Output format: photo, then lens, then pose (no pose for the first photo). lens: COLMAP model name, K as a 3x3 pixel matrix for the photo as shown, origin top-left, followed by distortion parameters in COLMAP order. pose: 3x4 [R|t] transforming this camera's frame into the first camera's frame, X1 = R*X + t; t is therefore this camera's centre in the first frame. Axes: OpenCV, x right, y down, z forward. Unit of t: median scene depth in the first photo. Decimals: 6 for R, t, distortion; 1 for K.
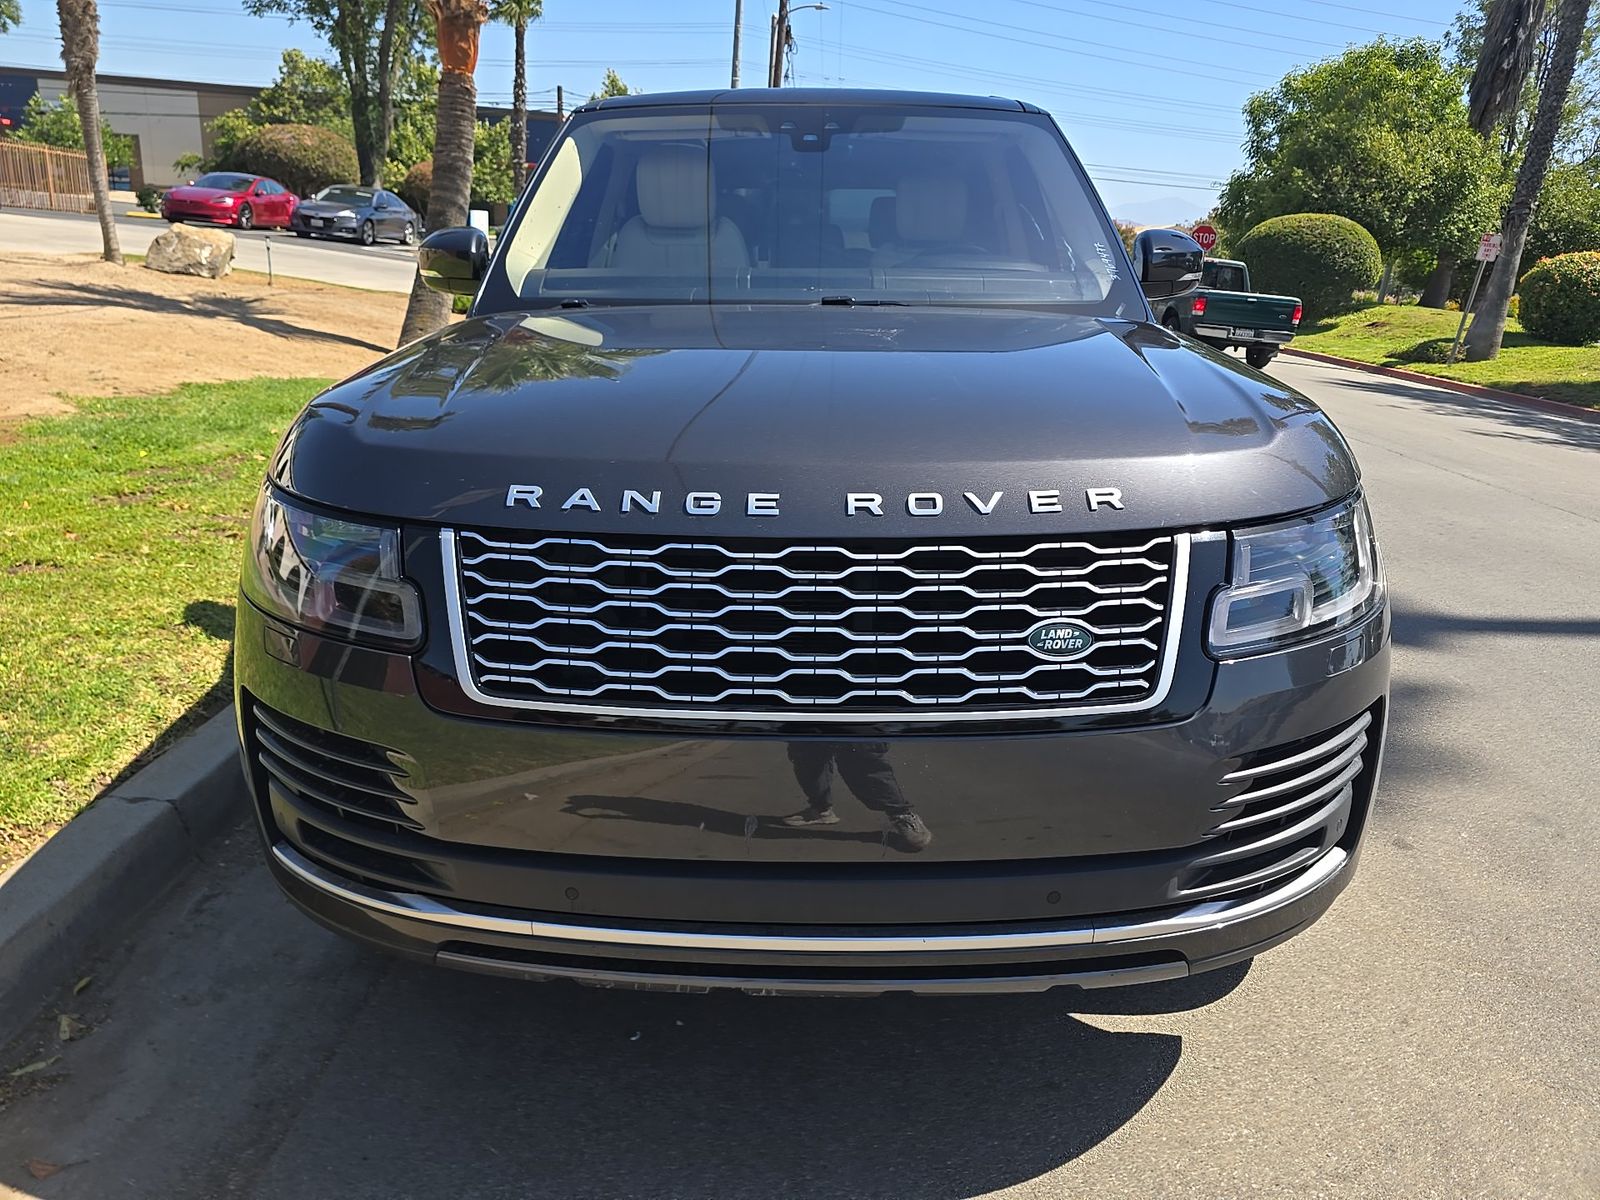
lens RADIAL K [[1123.5, 0, 800.0], [0, 1123.5, 600.0], [0, 0, 1]] dist [0.063621, -0.004745]
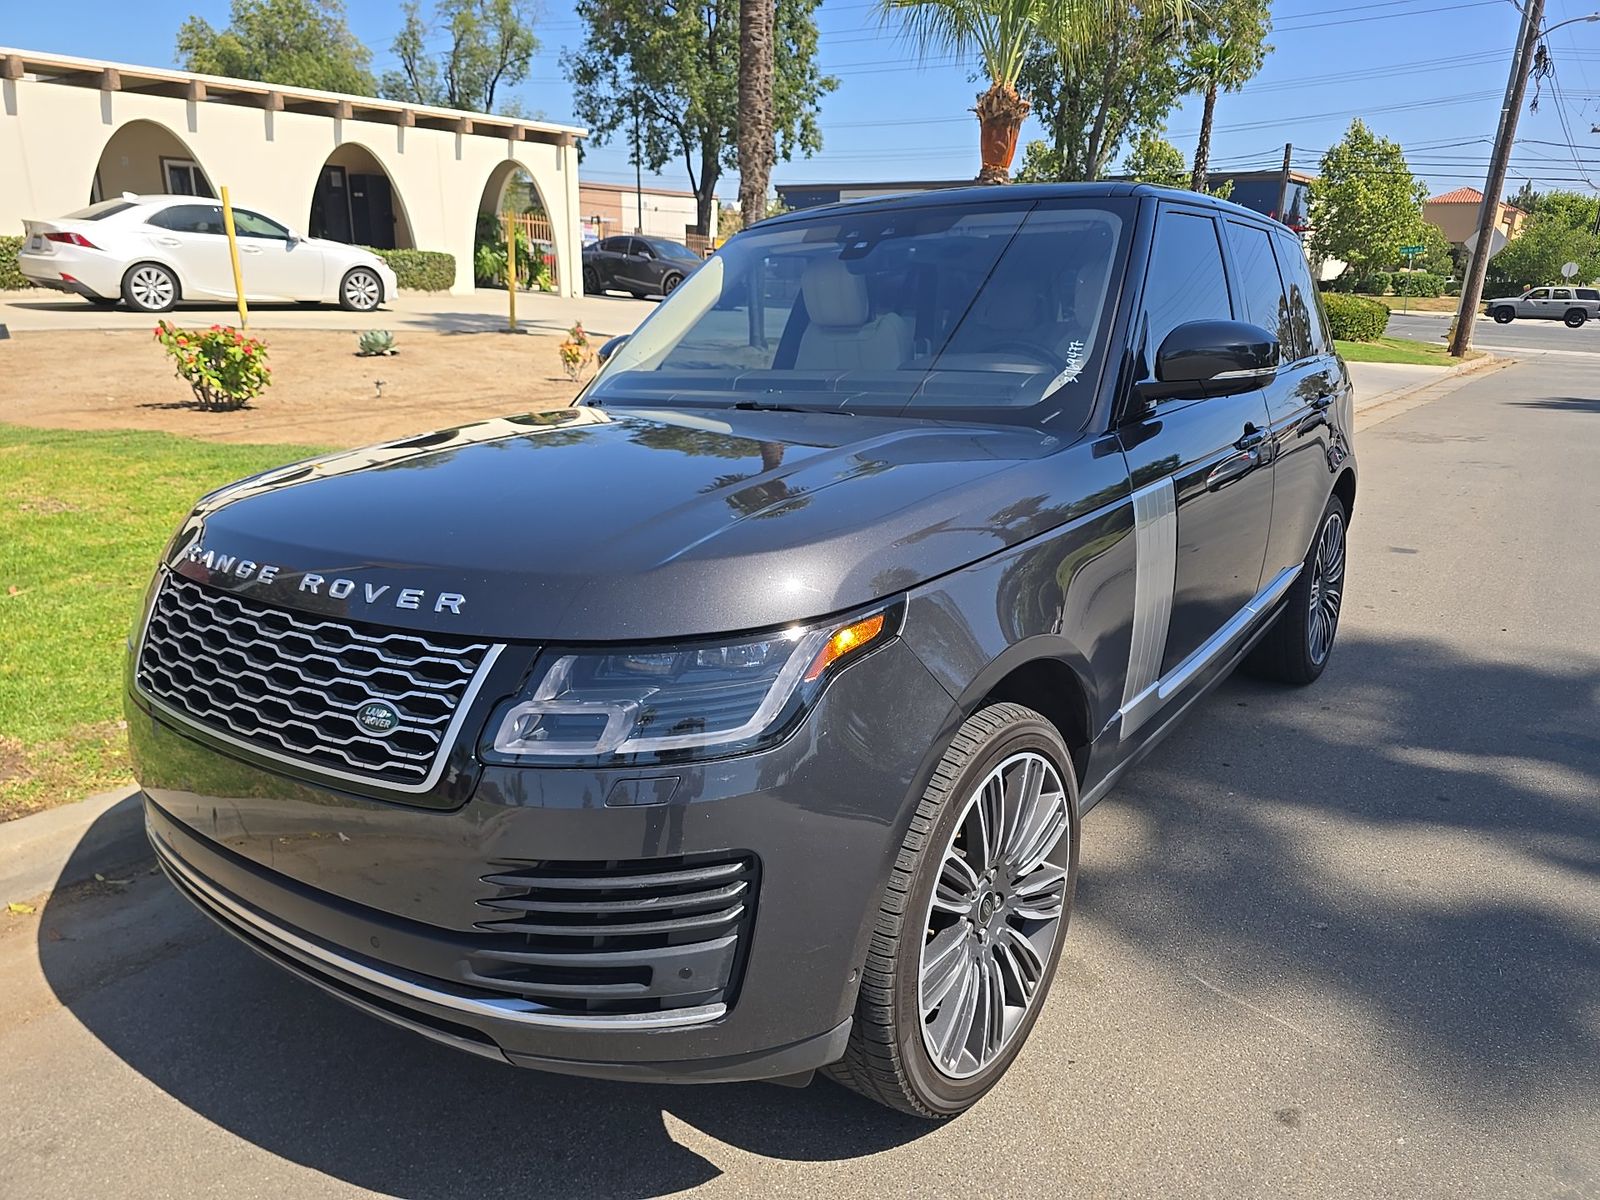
lens RADIAL K [[1123.5, 0, 800.0], [0, 1123.5, 600.0], [0, 0, 1]] dist [0.063621, -0.004745]
pose [[0.827153, 0.125137, -0.547867, 1.168356], [-0.153262, 0.988169, -0.005684, -0.138883], [0.540674, 0.088669, 0.836546, 0.239421]]
